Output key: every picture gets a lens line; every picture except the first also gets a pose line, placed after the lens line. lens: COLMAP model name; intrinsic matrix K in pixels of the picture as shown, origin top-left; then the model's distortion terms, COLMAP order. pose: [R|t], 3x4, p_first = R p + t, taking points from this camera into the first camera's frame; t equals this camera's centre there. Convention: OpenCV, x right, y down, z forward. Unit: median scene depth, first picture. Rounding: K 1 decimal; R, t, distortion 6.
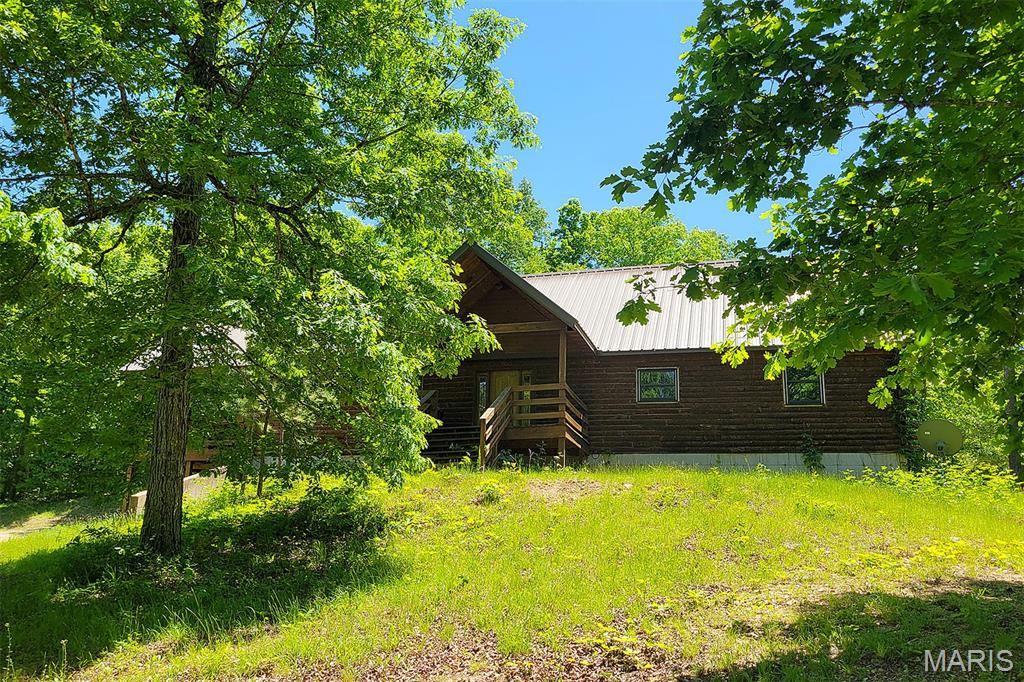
lens RADIAL K [[820.7, 0, 512.0], [0, 820.7, 341.0], [0, 0, 1]] dist [-0.001128, 0.001283]
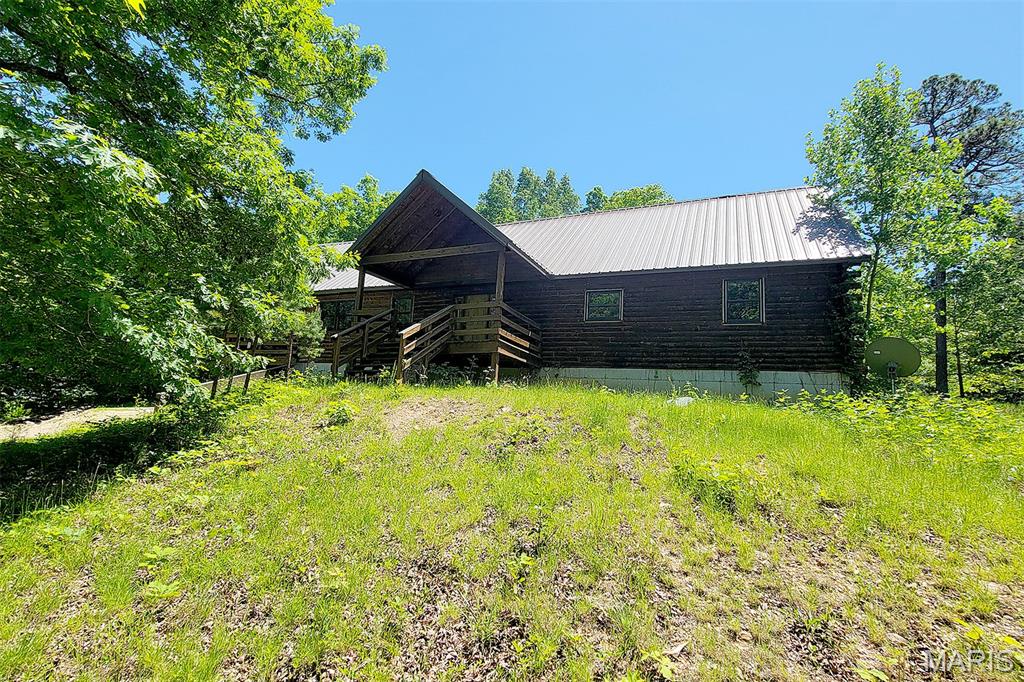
lens RADIAL K [[494.9, 0, 512.0], [0, 494.9, 341.0], [0, 0, 1]] dist [-0.002055, -0.000148]
pose [[0.990759, 0.008093, -0.135391, 0.158575], [0.004979, 0.995375, 0.095937, 0.039941], [0.135541, -0.095724, 0.986137, 0.360397]]
